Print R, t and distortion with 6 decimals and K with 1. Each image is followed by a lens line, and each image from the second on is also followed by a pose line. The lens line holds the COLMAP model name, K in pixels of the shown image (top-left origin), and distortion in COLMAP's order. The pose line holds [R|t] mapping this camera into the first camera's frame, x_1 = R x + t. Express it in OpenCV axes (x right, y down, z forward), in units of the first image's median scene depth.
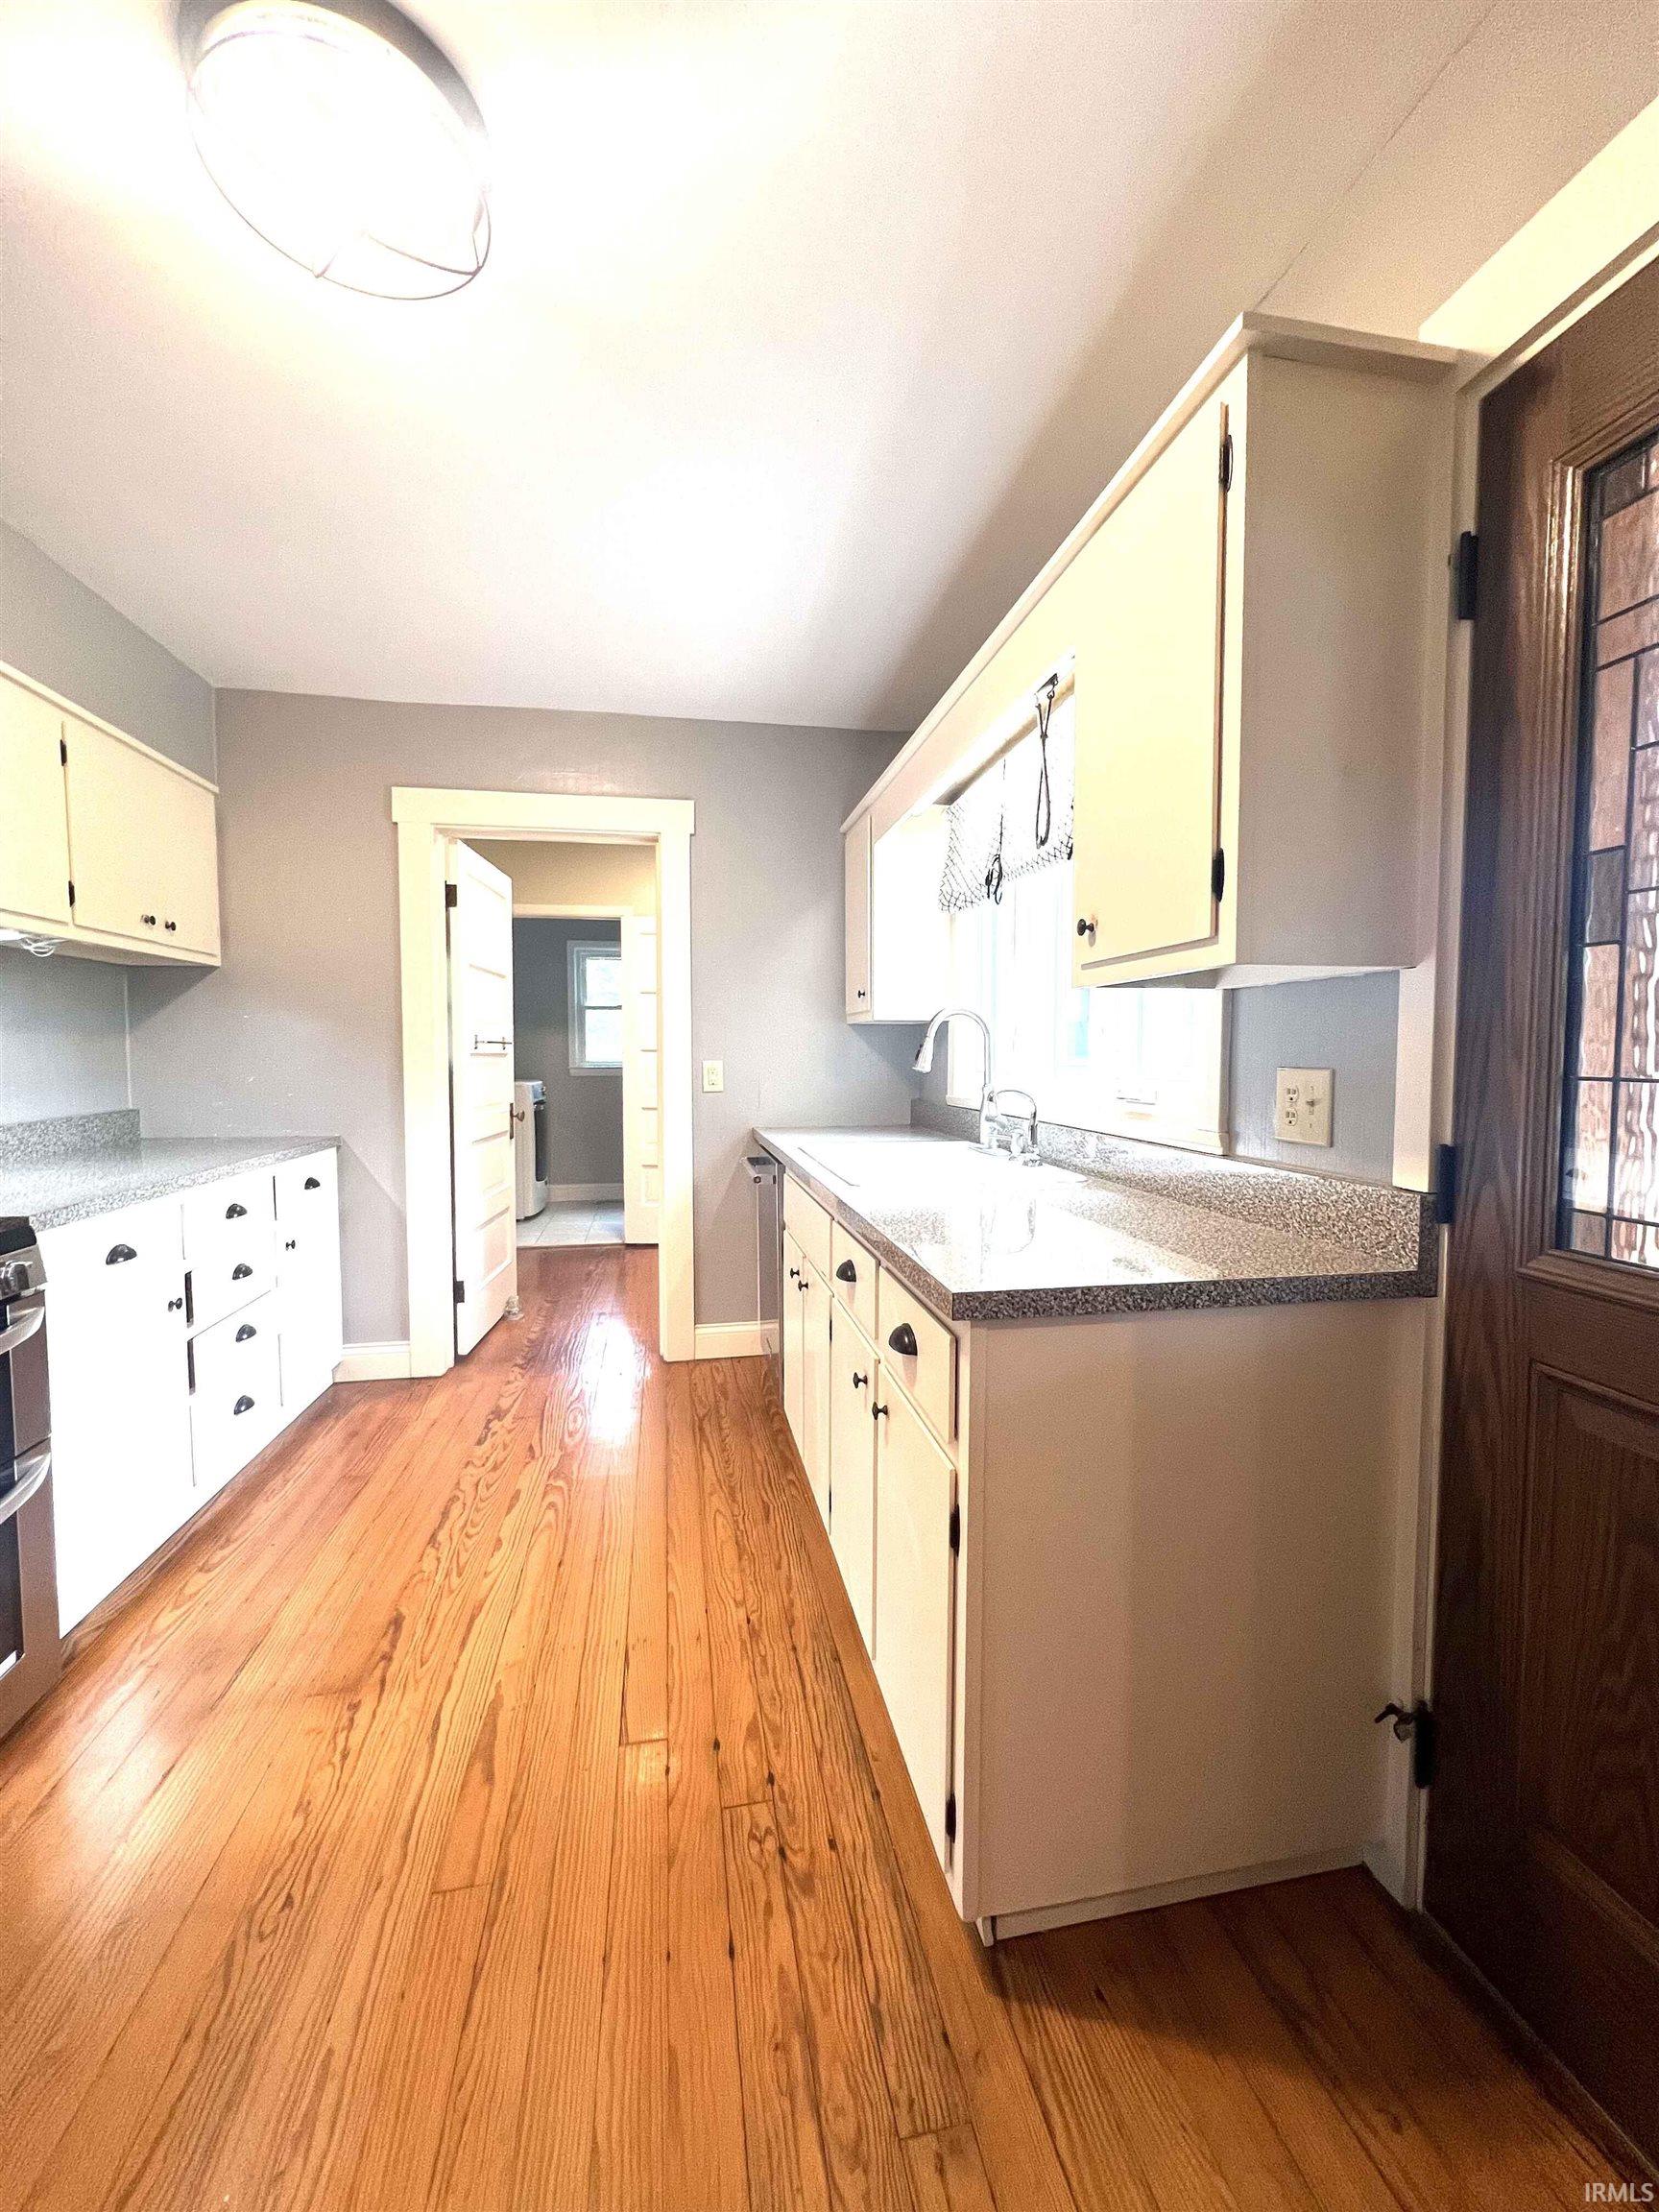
lens RADIAL K [[888.1, 0, 835.5], [0, 888.1, 1101.4], [0, 0, 1]] dist [-0.003026, 0.001210]
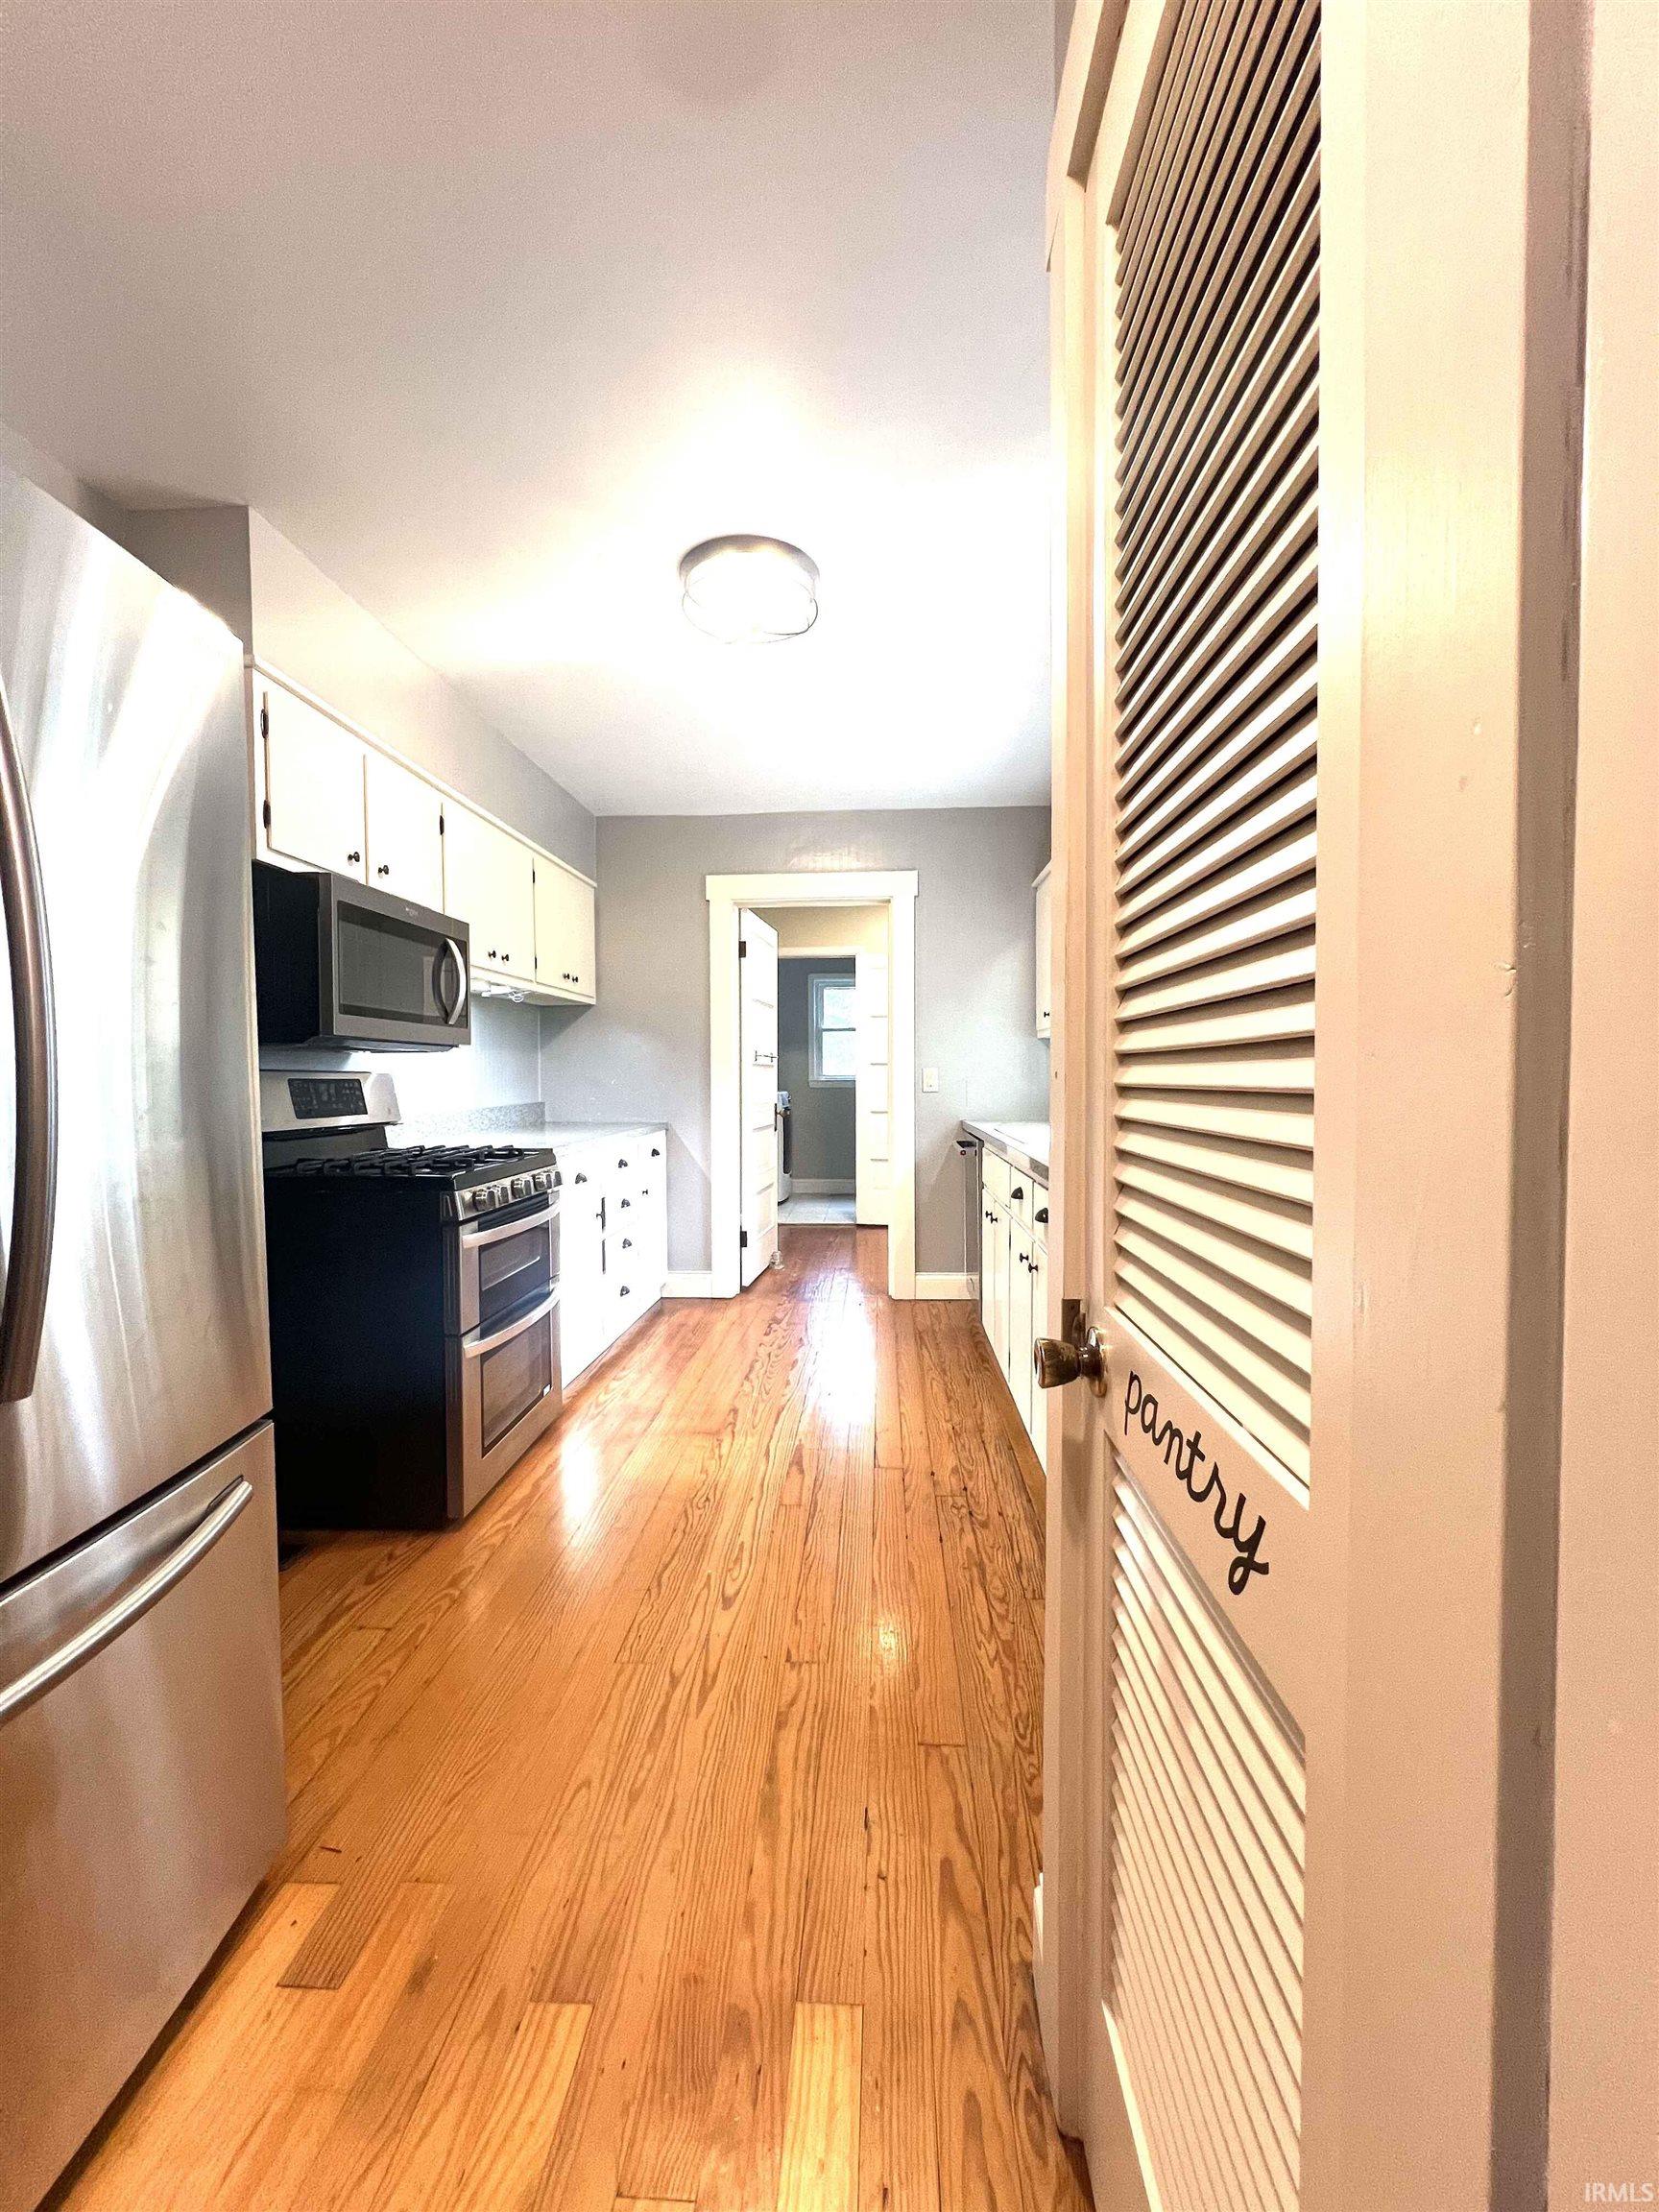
lens RADIAL K [[888.1, 0, 833.1], [0, 888.1, 1103.6], [0, 0, 1]] dist [-0.003026, 0.001210]
pose [[0.970381, 0.002381, -0.241566, 0.042502], [-0.007549, 0.999762, -0.020468, 0.039470], [0.241460, 0.021685, 0.970168, -0.337524]]
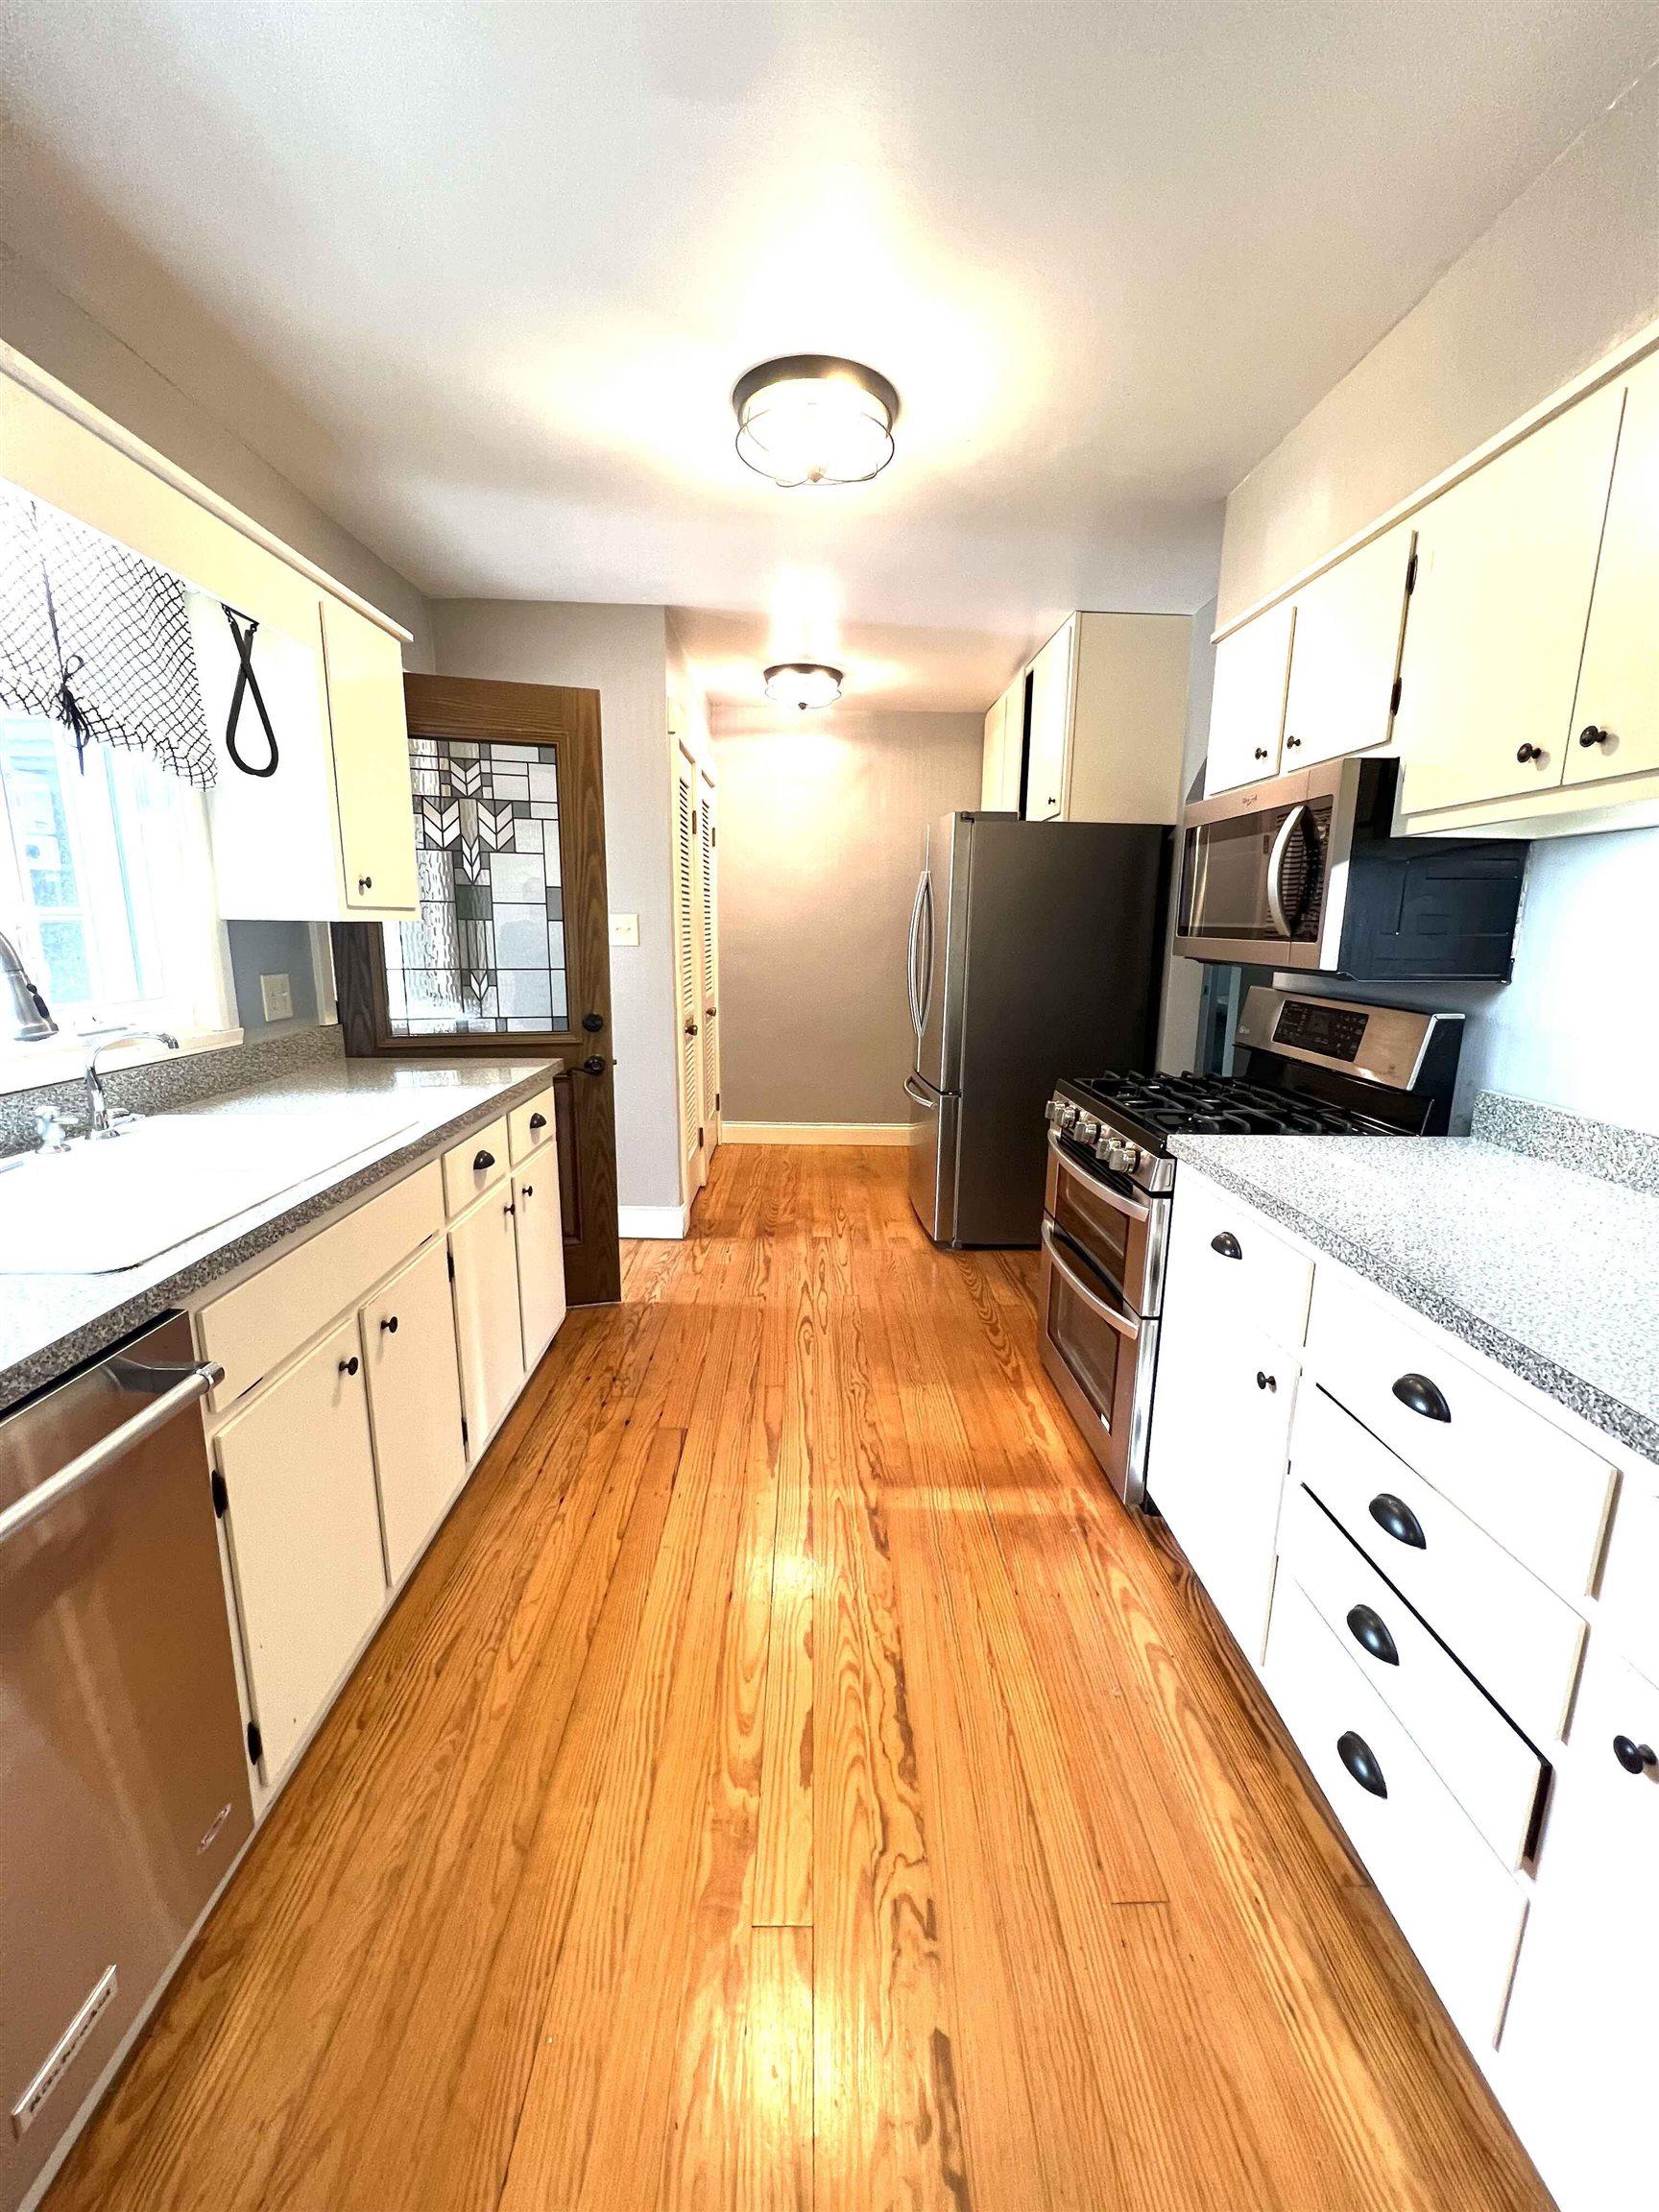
lens RADIAL K [[888.1, 0, 835.3], [0, 888.1, 1096.9], [0, 0, 1]] dist [-0.003026, 0.001210]
pose [[-0.986609, -0.041670, 0.157692, -0.369616], [-0.001740, 0.969448, 0.245290, -0.107303], [-0.163096, 0.241731, -0.956538, 1.184598]]
